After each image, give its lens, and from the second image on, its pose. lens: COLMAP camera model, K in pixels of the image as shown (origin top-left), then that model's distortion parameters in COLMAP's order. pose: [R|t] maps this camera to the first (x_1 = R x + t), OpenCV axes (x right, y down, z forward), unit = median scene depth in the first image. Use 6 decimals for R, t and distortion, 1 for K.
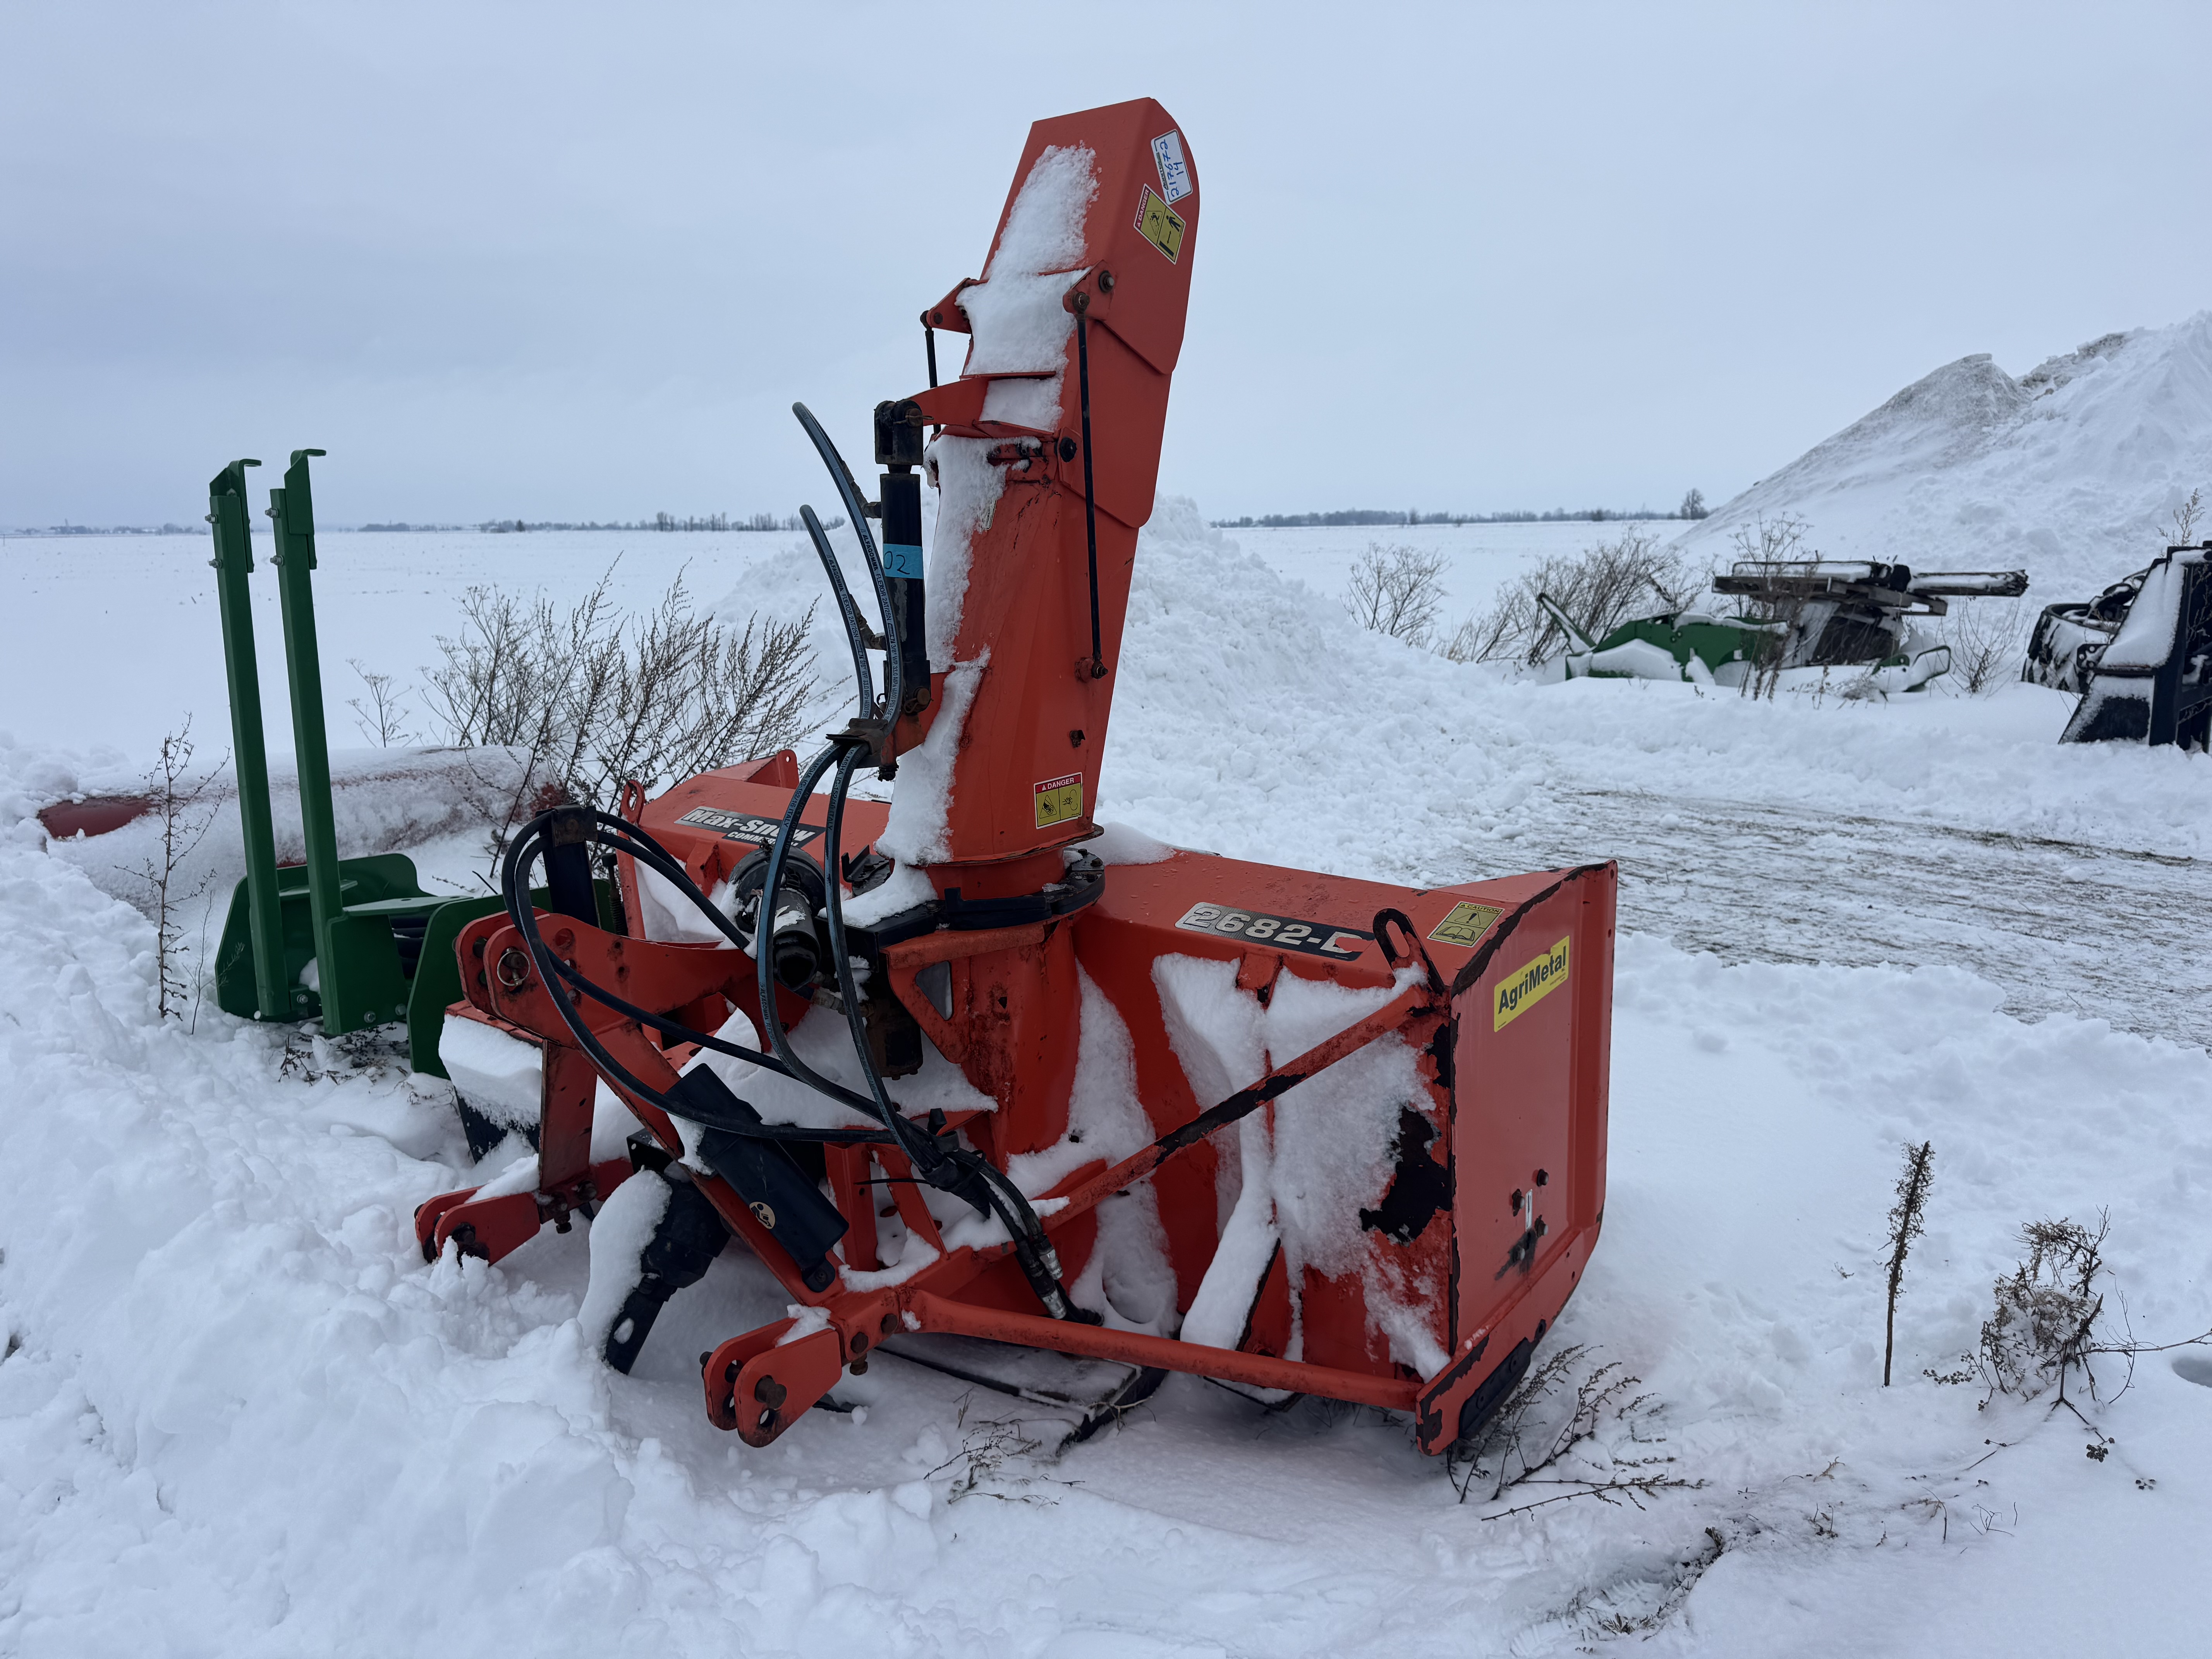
lens RADIAL K [[1551.3, 0, 1130.1], [0, 1551.3, 873.4], [0, 0, 1]] dist [0.067107, -0.064679]
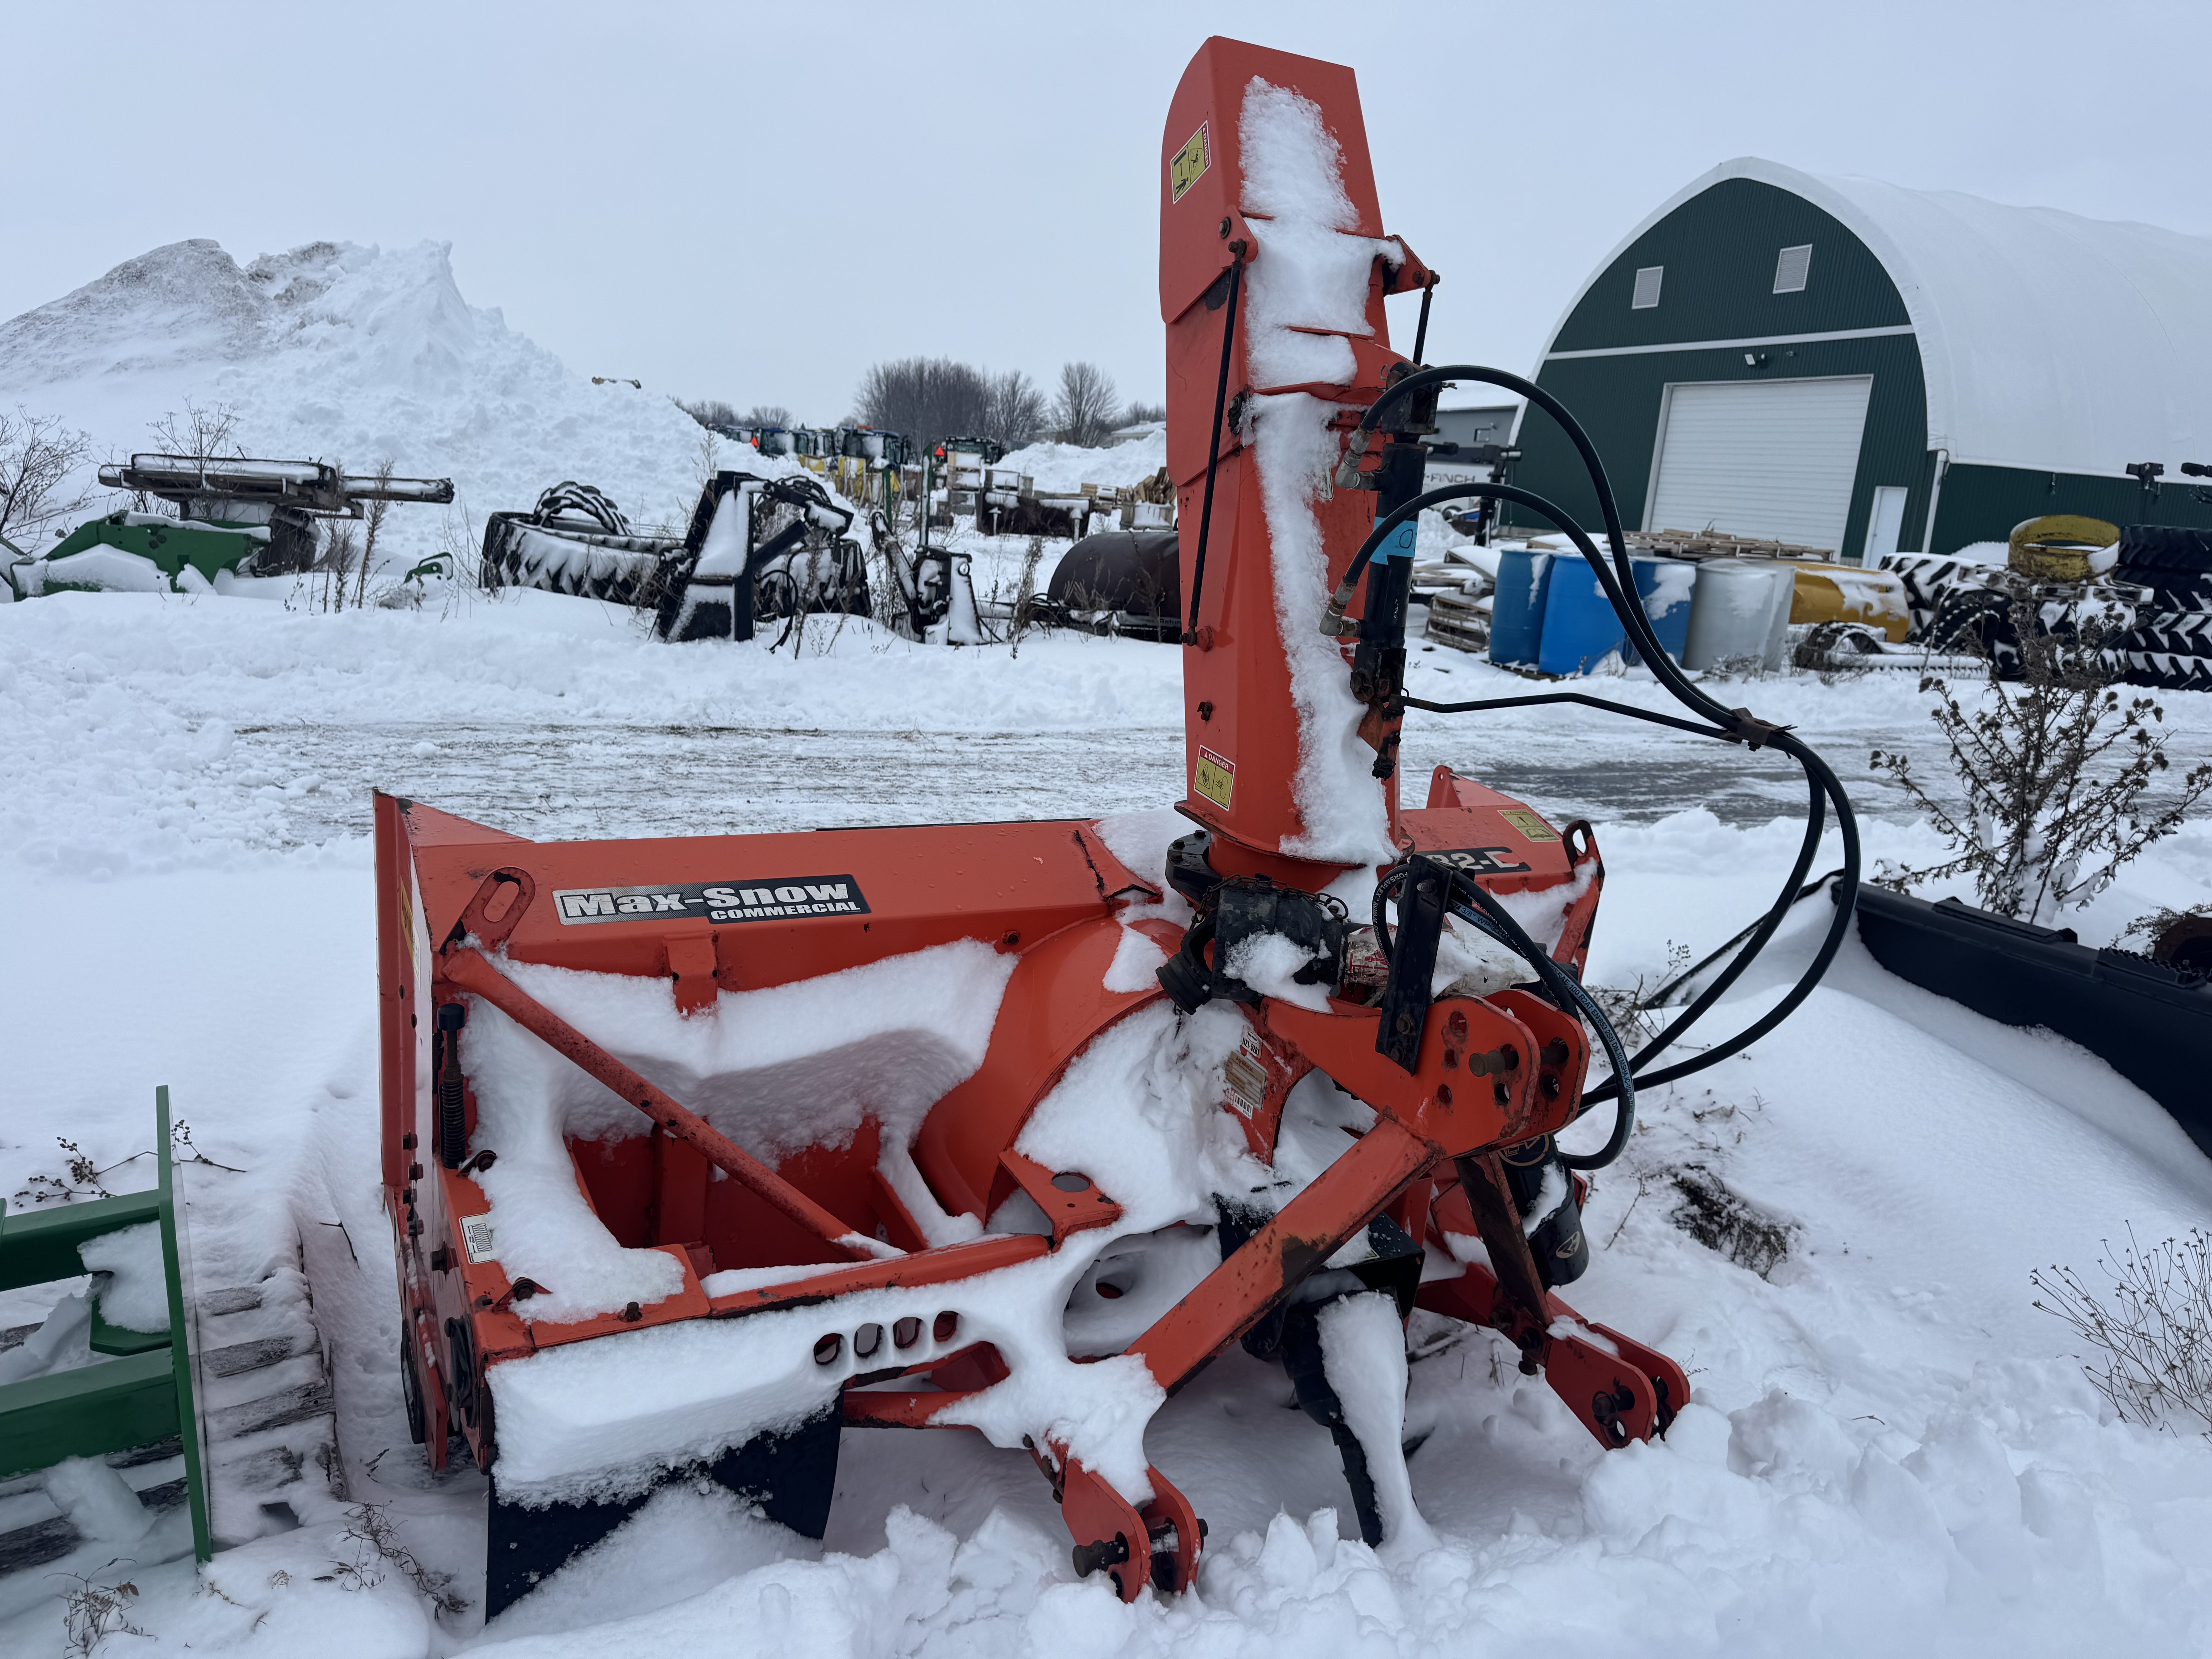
lens RADIAL K [[1551.3, 0, 1108.4], [0, 1551.3, 824.3], [0, 0, 1]] dist [0.067107, -0.064679]
pose [[0.414572, -0.165277, 0.894882, -0.228346], [0.128524, 0.984146, 0.122222, -0.036276], [-0.900895, 0.064344, 0.429241, 0.165262]]
